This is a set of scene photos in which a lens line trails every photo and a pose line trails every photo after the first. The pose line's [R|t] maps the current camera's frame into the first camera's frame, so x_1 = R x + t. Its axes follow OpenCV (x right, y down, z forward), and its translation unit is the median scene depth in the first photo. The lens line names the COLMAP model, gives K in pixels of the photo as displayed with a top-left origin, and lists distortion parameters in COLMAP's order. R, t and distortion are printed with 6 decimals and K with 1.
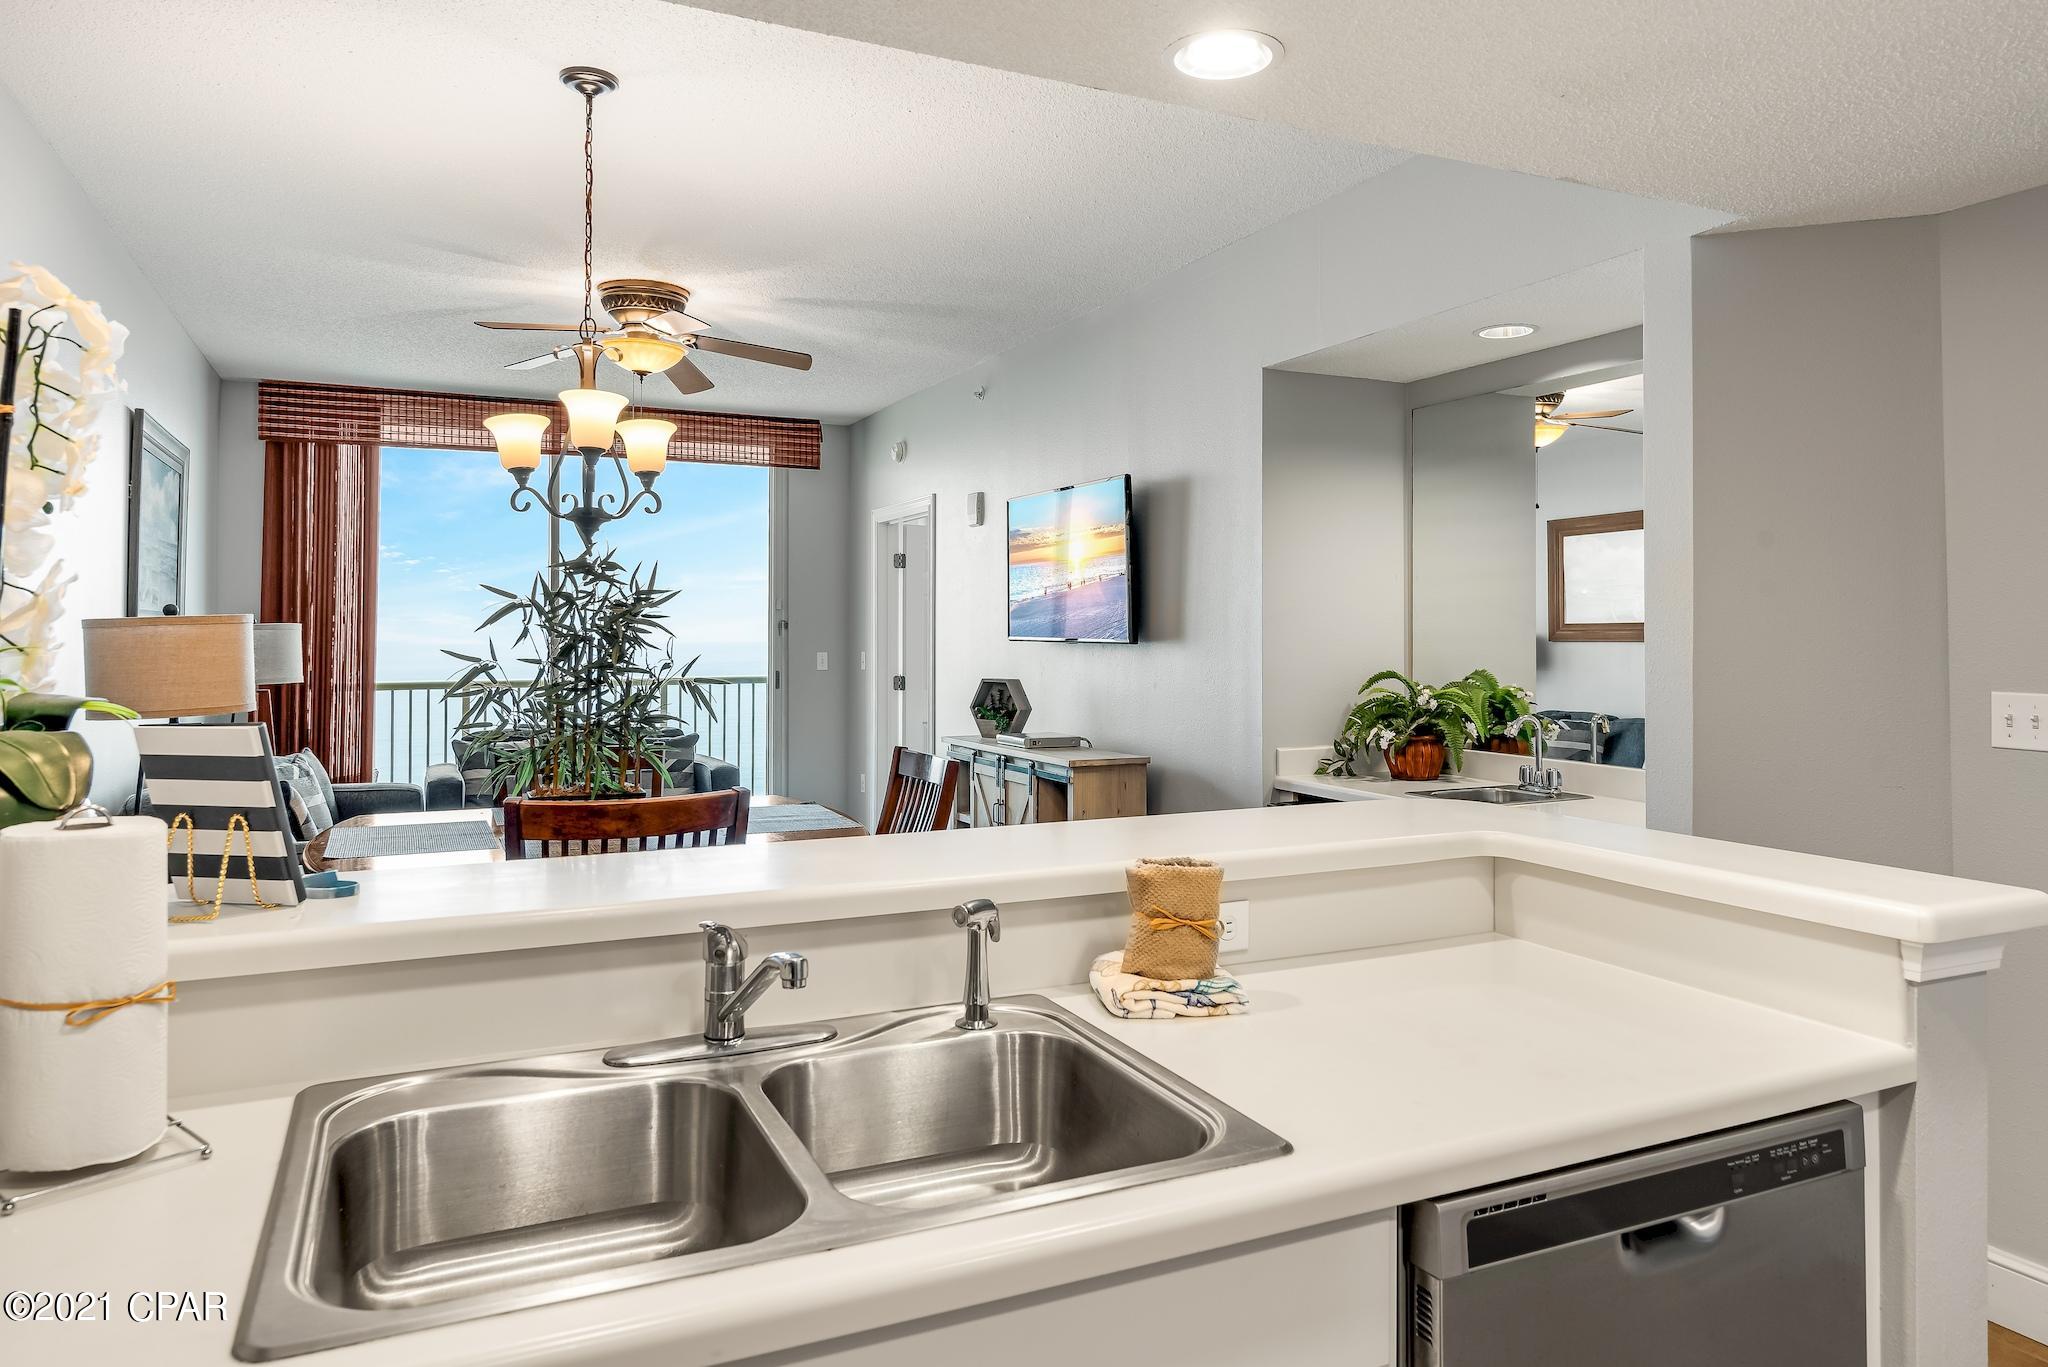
lens RADIAL K [[1301.7, 0, 1026.7], [0, 1301.7, 608.7], [0, 0, 1]] dist [0.000488, 0.000276]
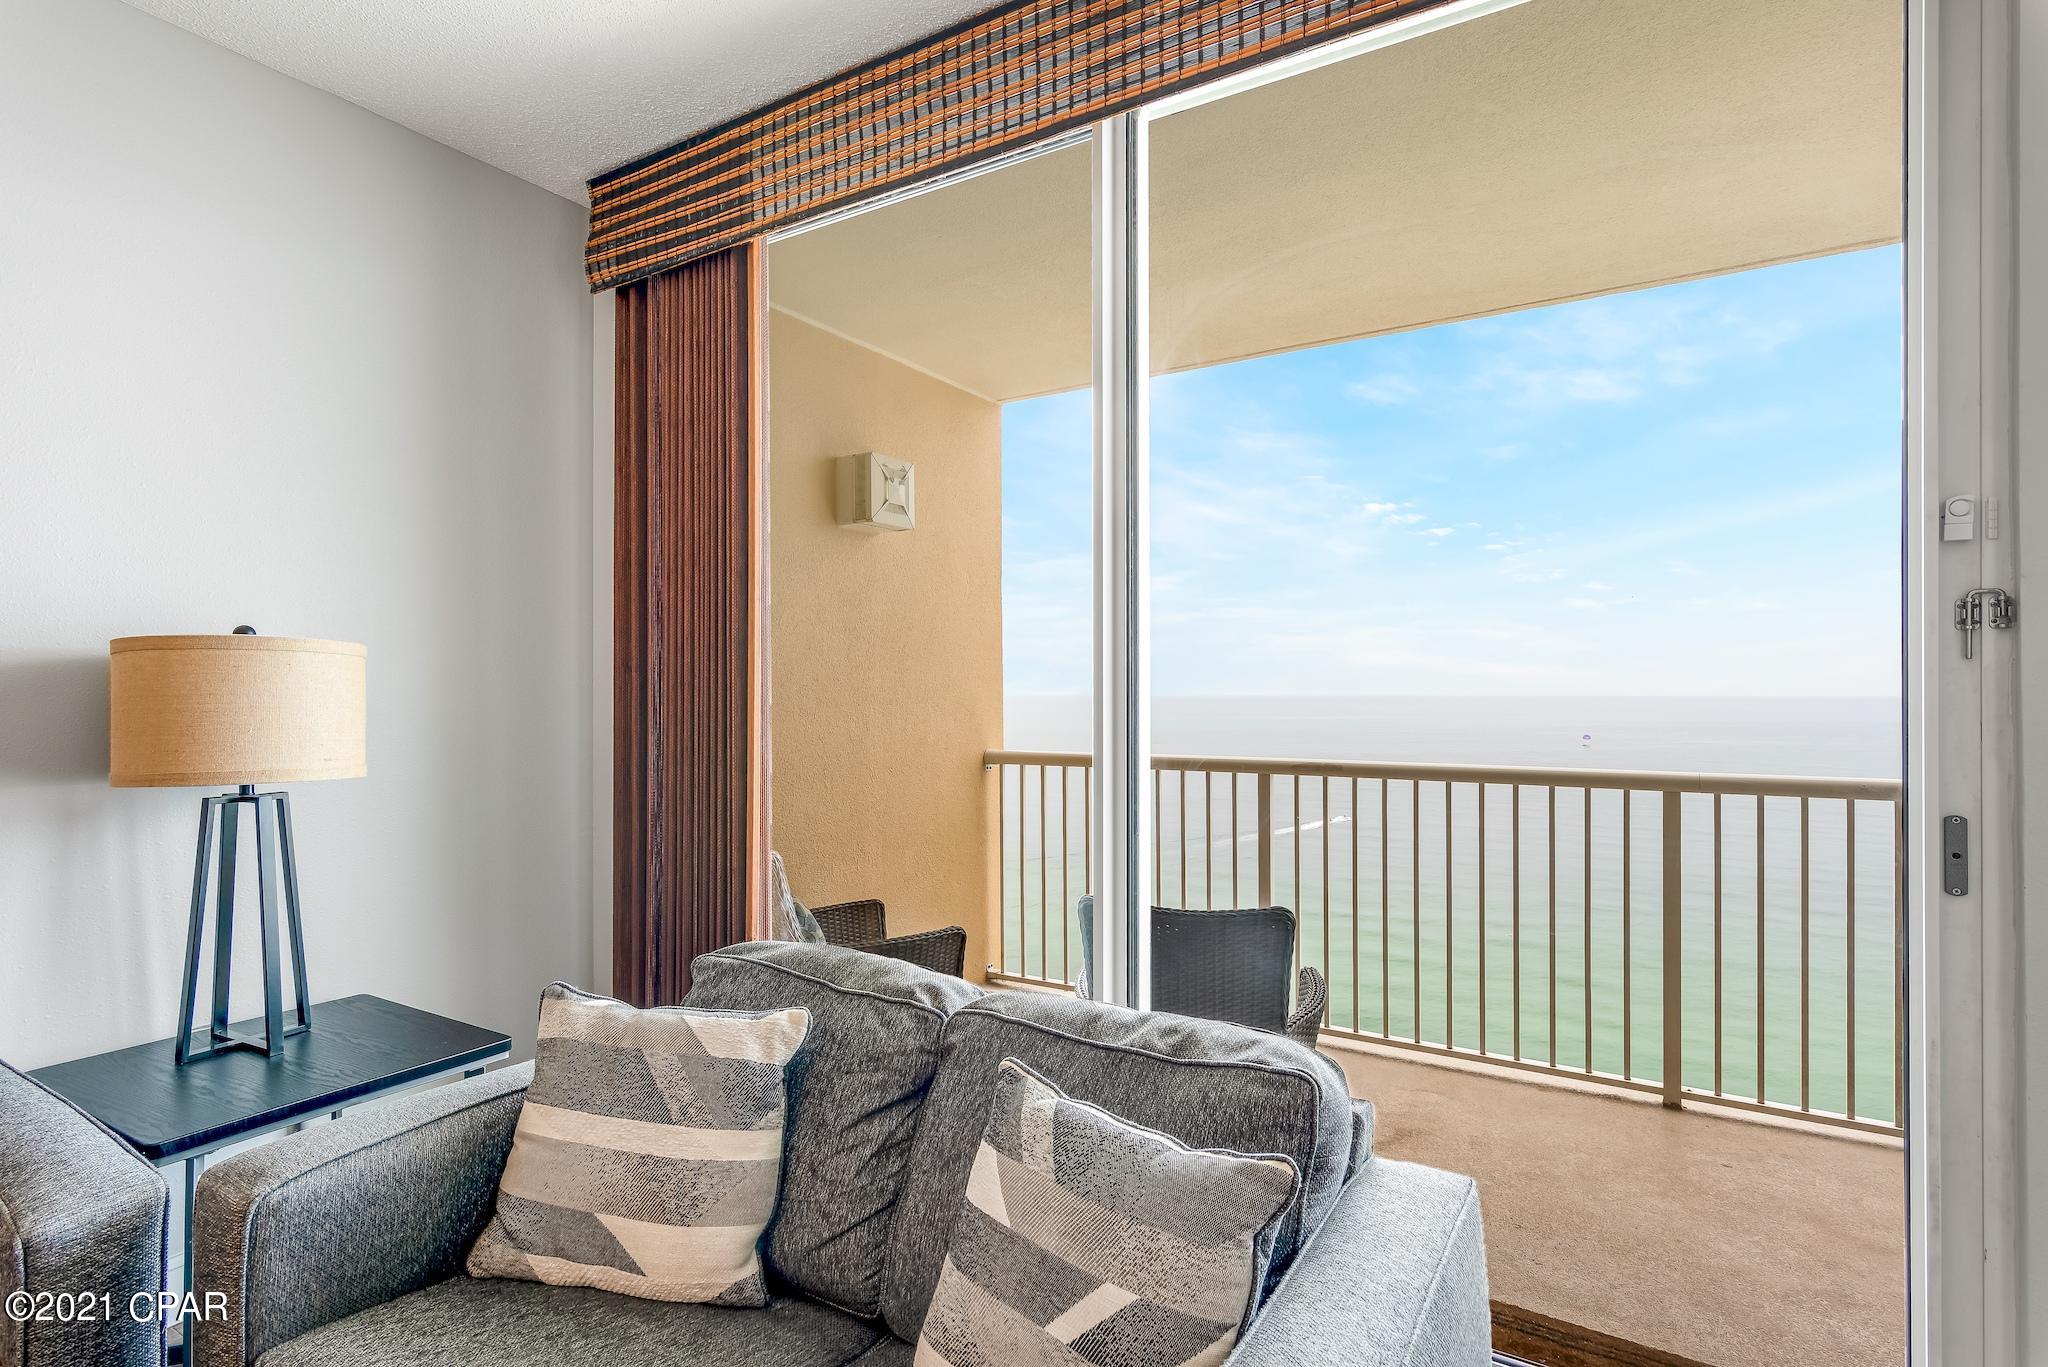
lens RADIAL K [[1032.9, 0, 1017.4], [0, 1032.9, 689.5], [0, 0, 1]] dist [0.003922, 0.000401]
pose [[0.538810, 0.000107, -0.842427, -0.151284], [0.016426, 0.999809, 0.010633, 0.025214], [0.842267, -0.019567, 0.538705, 0.907139]]
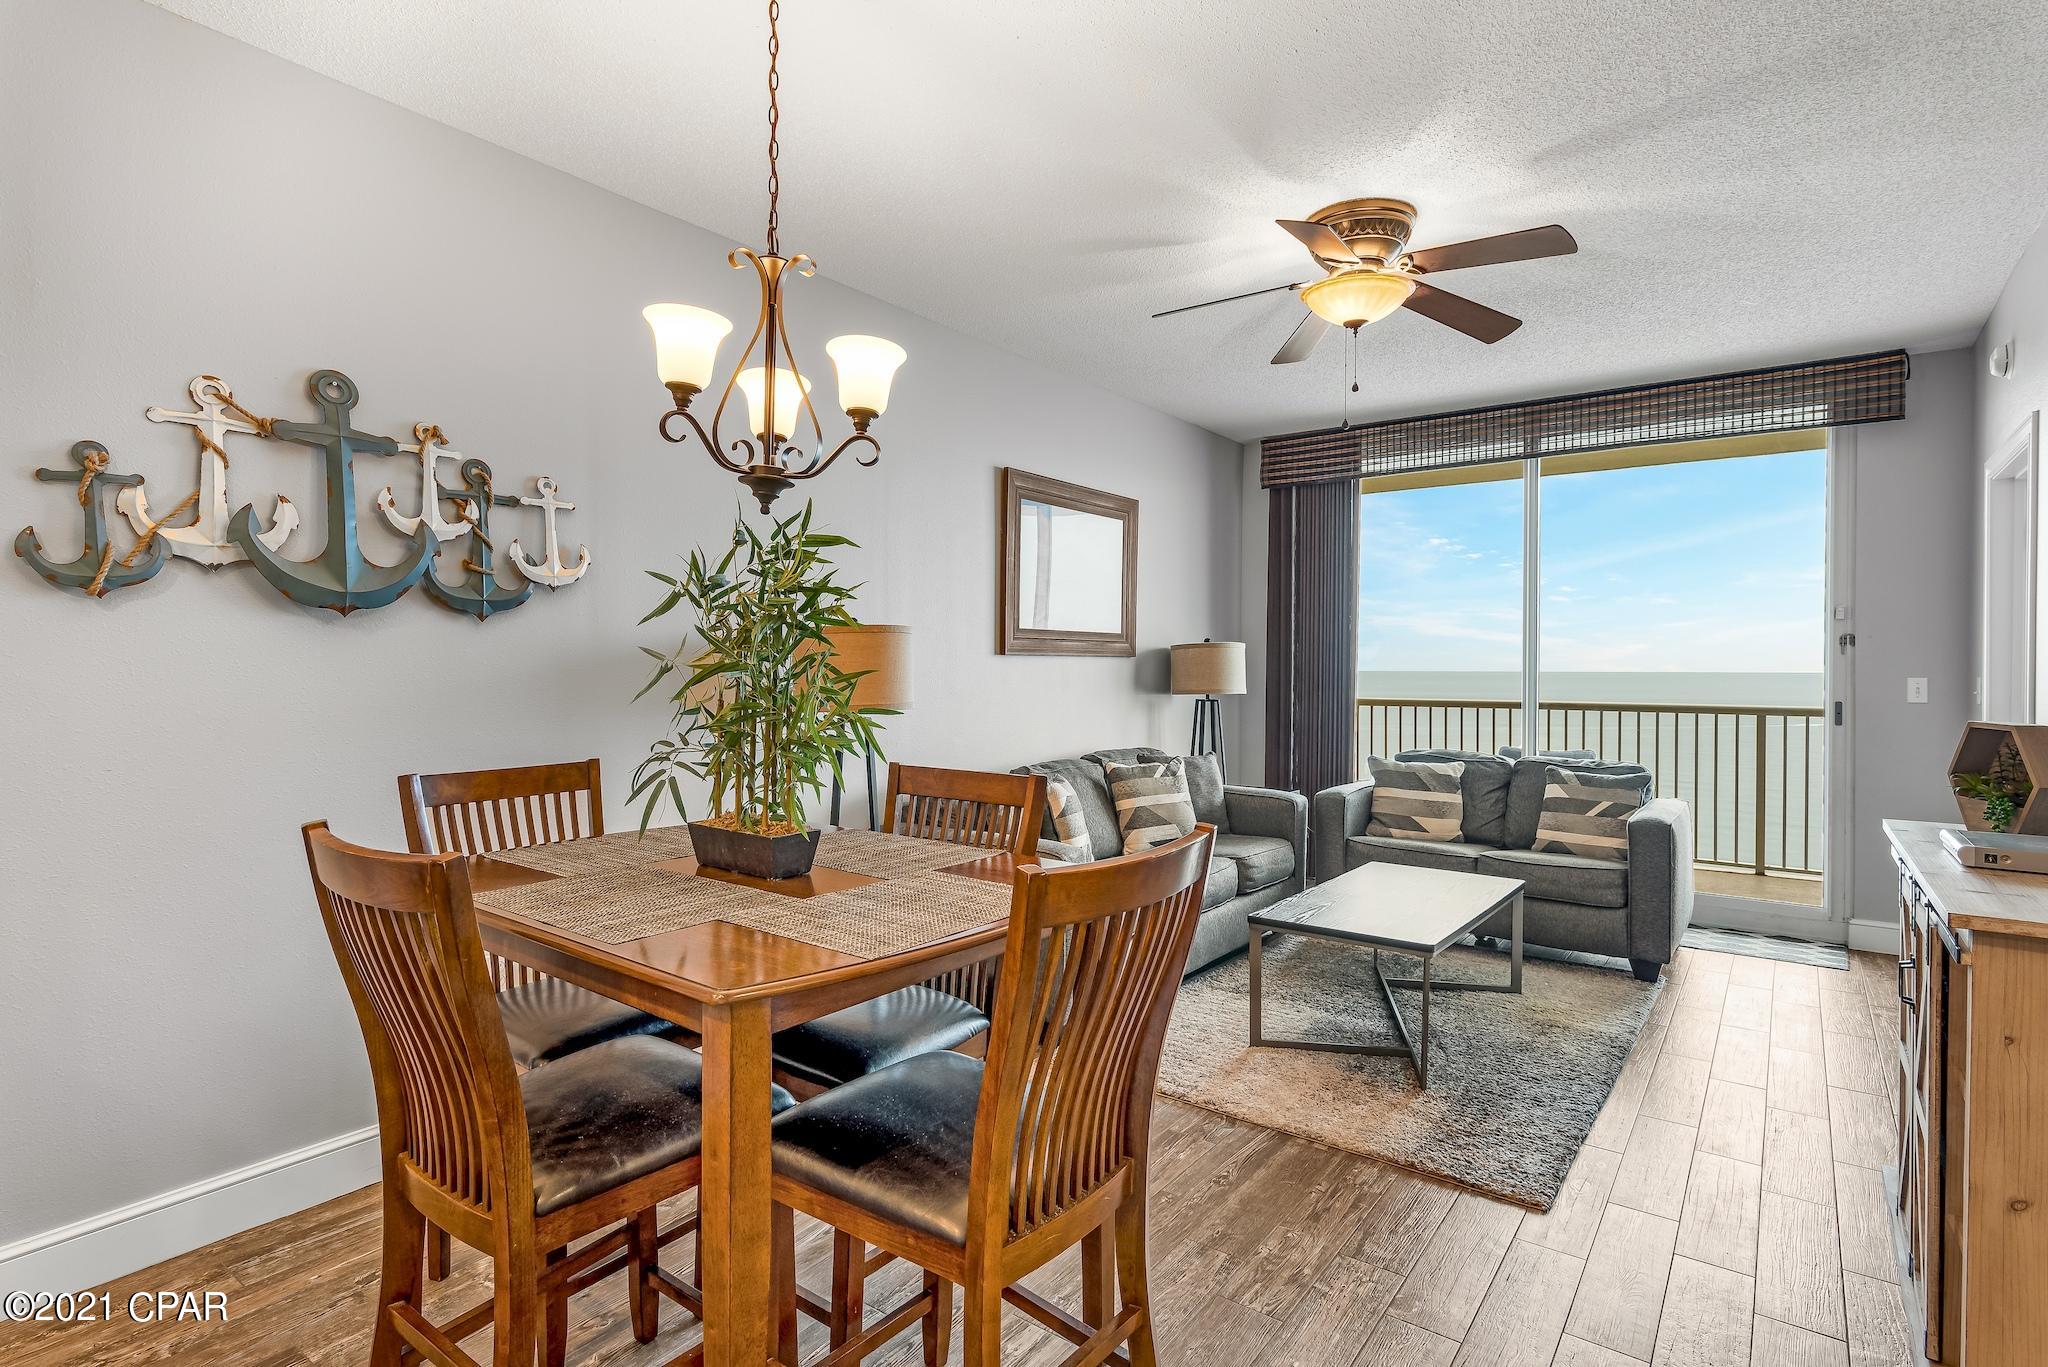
lens RADIAL K [[1008.3, 0, 1029.0], [0, 1008.3, 668.8], [0, 0, 1]] dist [0.003243, 0.000789]
pose [[0.465378, 0.007957, -0.885076, 0.124408], [0.012835, 0.999794, 0.015736, 0.016345], [0.885019, -0.018683, 0.465180, 0.377672]]
